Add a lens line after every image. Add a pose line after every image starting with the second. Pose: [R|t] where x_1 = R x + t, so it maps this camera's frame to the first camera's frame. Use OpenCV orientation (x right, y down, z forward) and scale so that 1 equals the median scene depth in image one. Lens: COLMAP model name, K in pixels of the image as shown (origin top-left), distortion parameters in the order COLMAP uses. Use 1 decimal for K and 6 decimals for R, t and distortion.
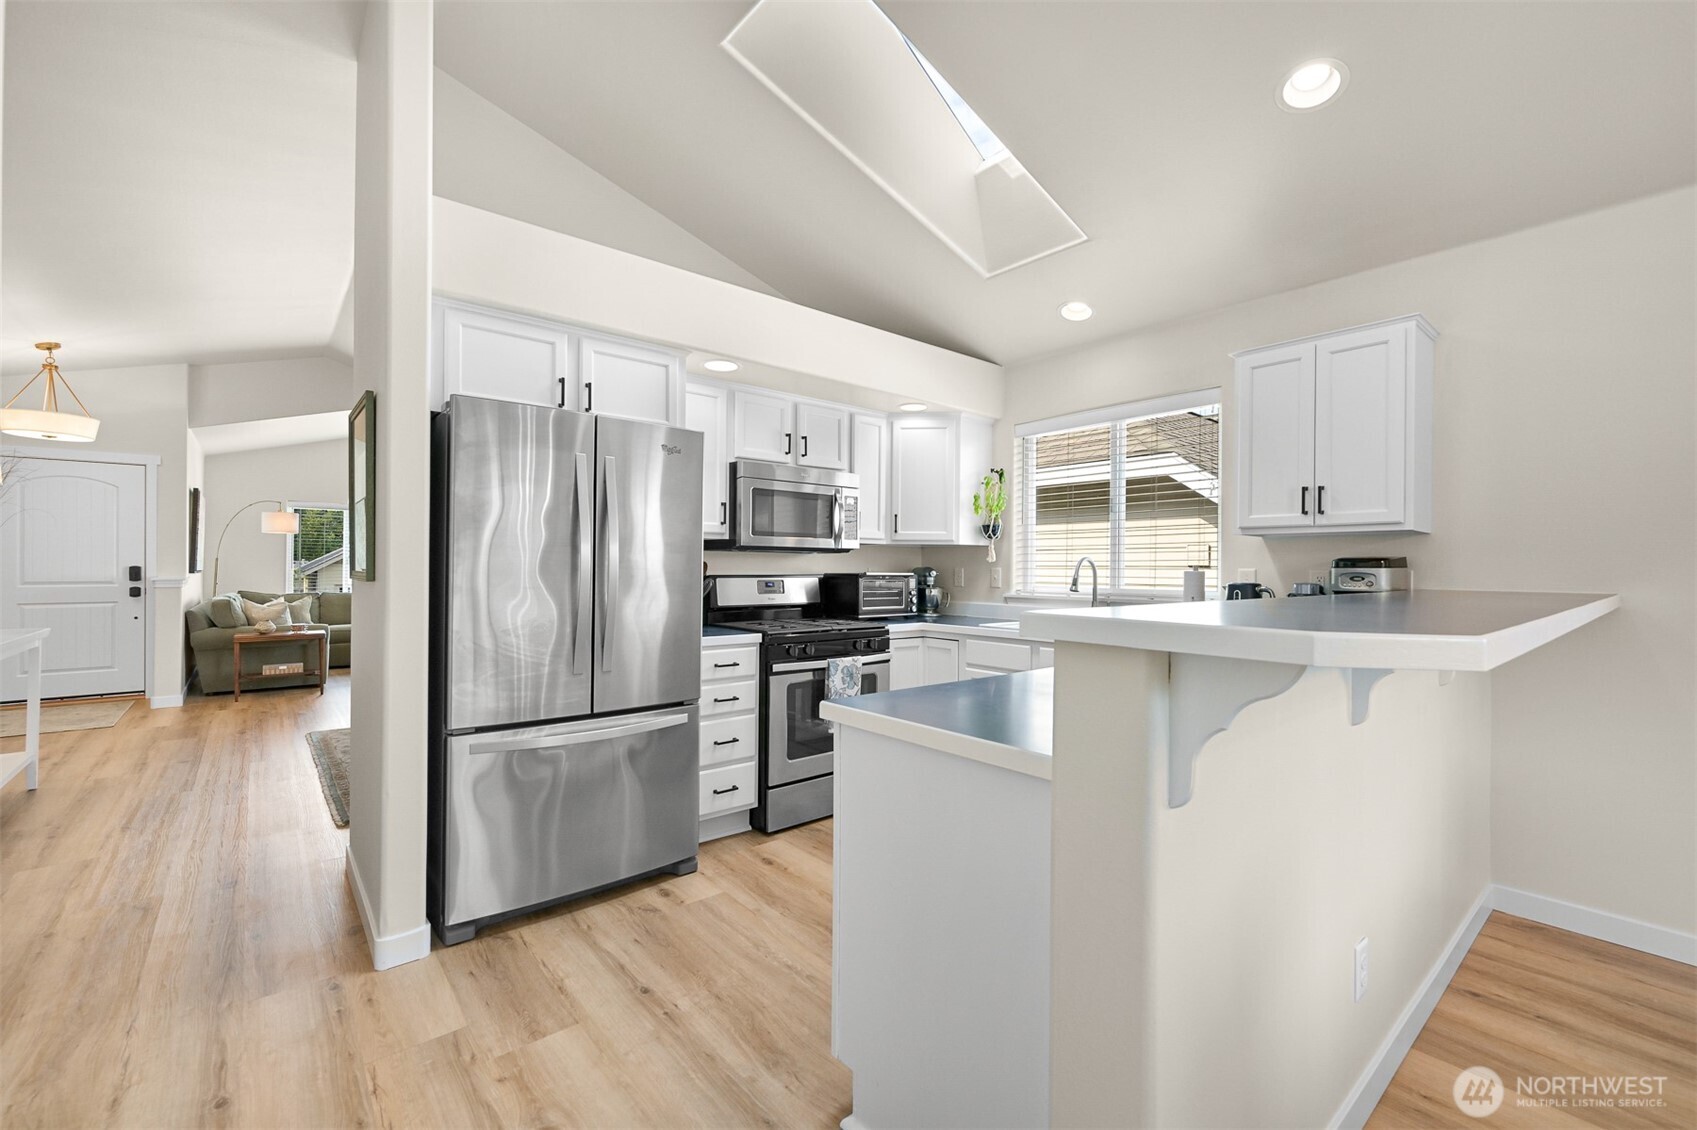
lens RADIAL K [[719.9, 0, 812.4], [0, 719.9, 569.4], [0, 0, 1]] dist [-0.002737, 0.001161]
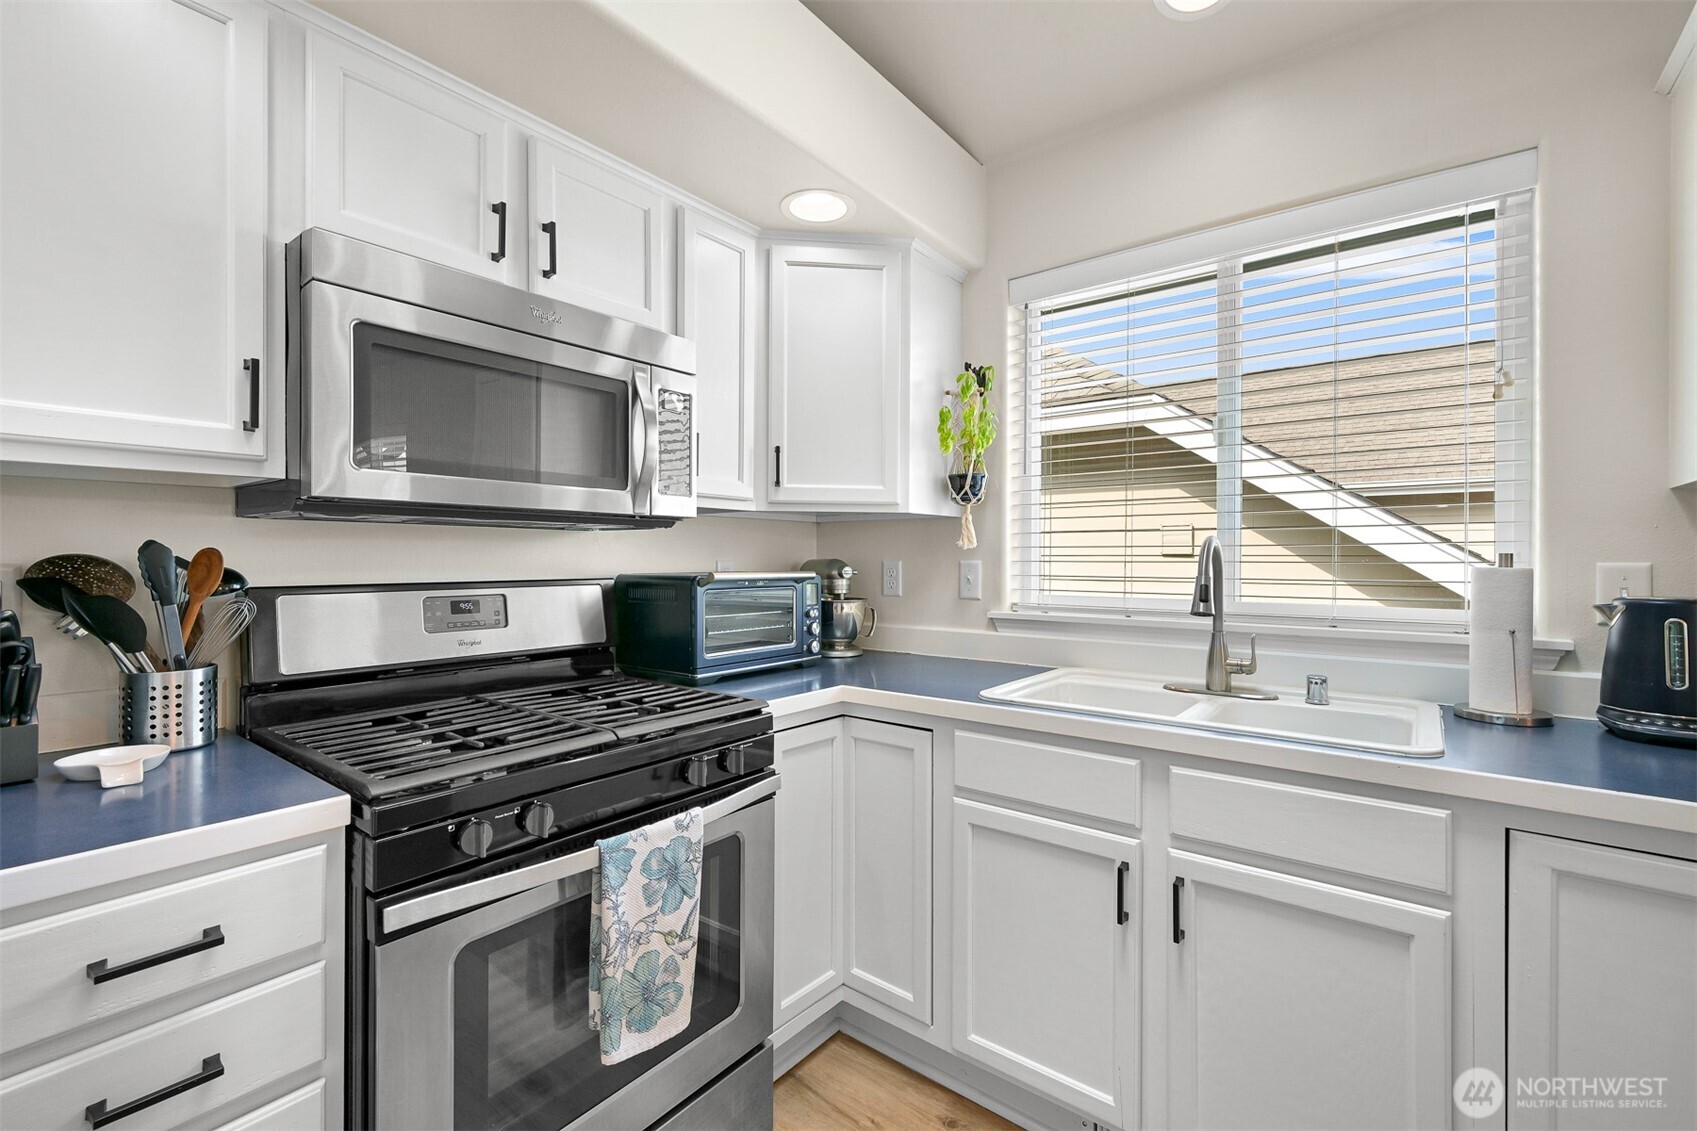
lens RADIAL K [[719.9, 0, 855.7], [0, 719.9, 559.3], [0, 0, 1]] dist [-0.002737, 0.001161]
pose [[0.963089, -0.005246, 0.269133, 0.040959], [0.005503, 0.999985, -0.000198, -0.003647], [-0.269128, 0.001672, 0.963103, 0.565791]]
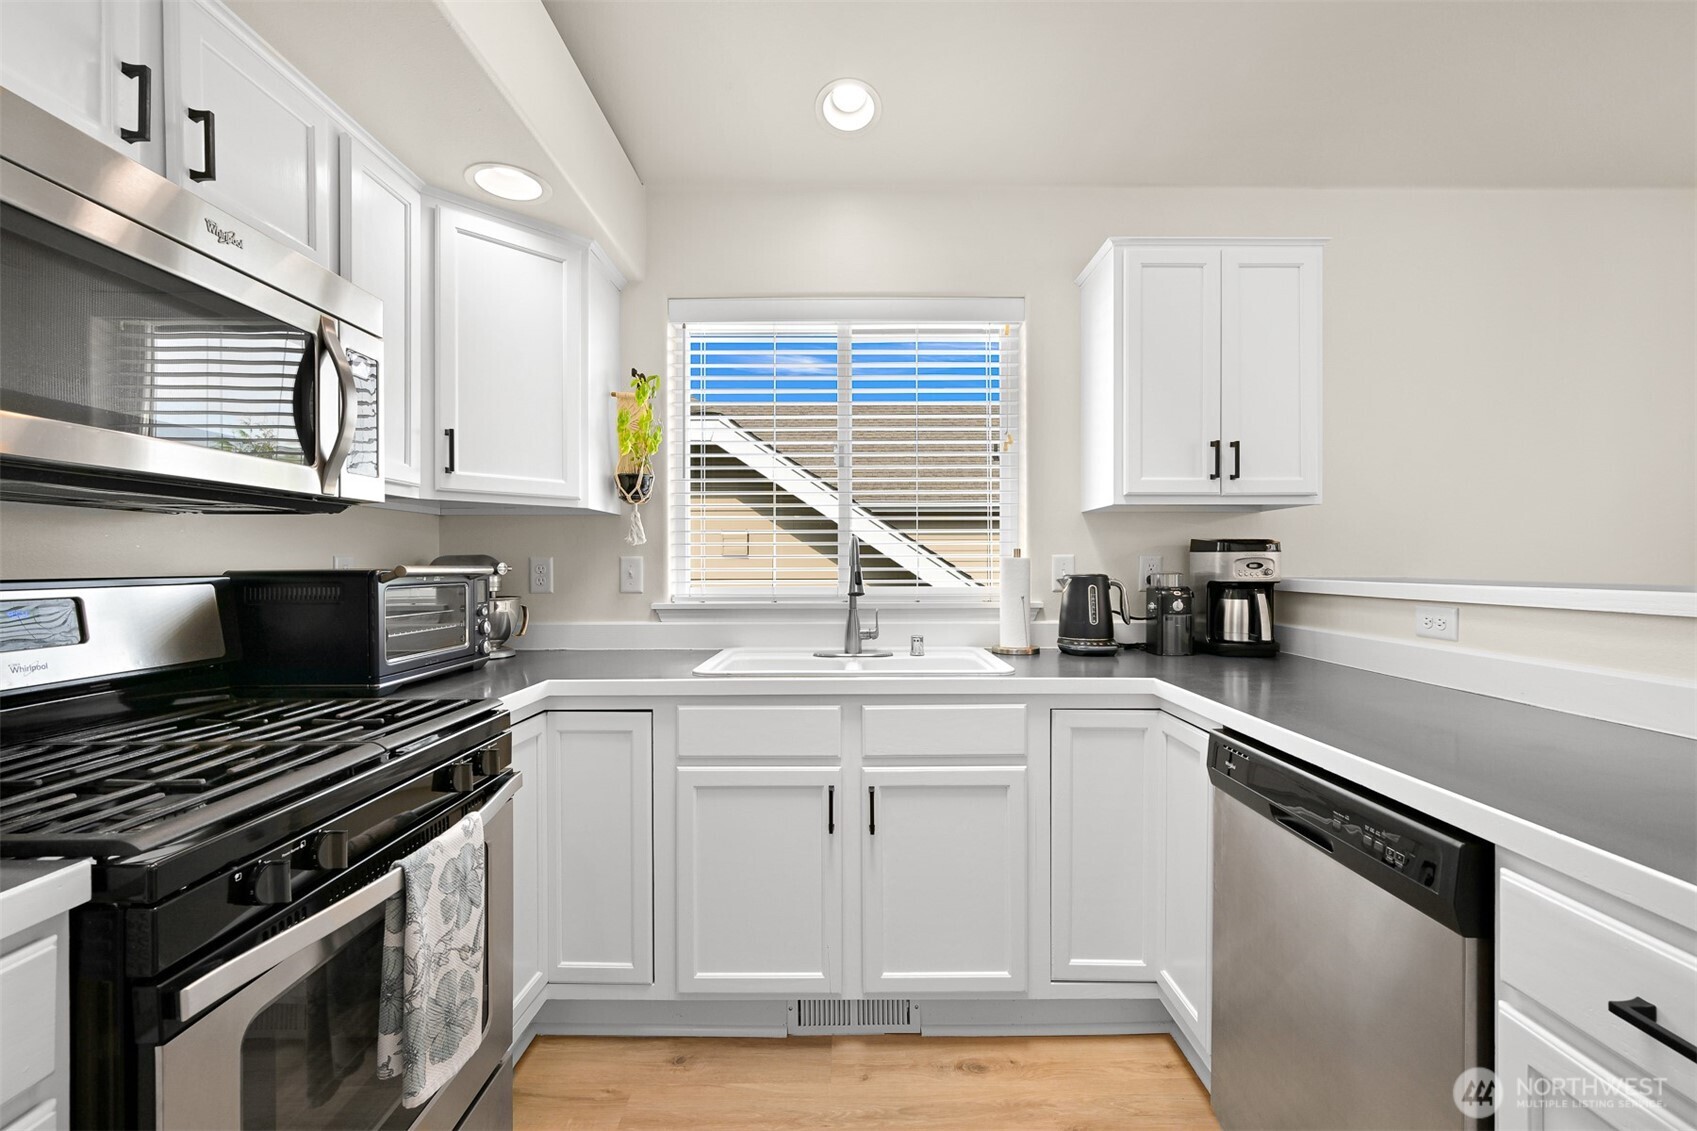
lens RADIAL K [[719.9, 0, 837.6], [0, 719.9, 566.7], [0, 0, 1]] dist [-0.002737, 0.001161]
pose [[0.598179, -0.011559, 0.801279, -0.091686], [0.008278, 0.999932, 0.008246, 0.002696], [-0.801320, 0.001700, 0.598234, 0.592595]]
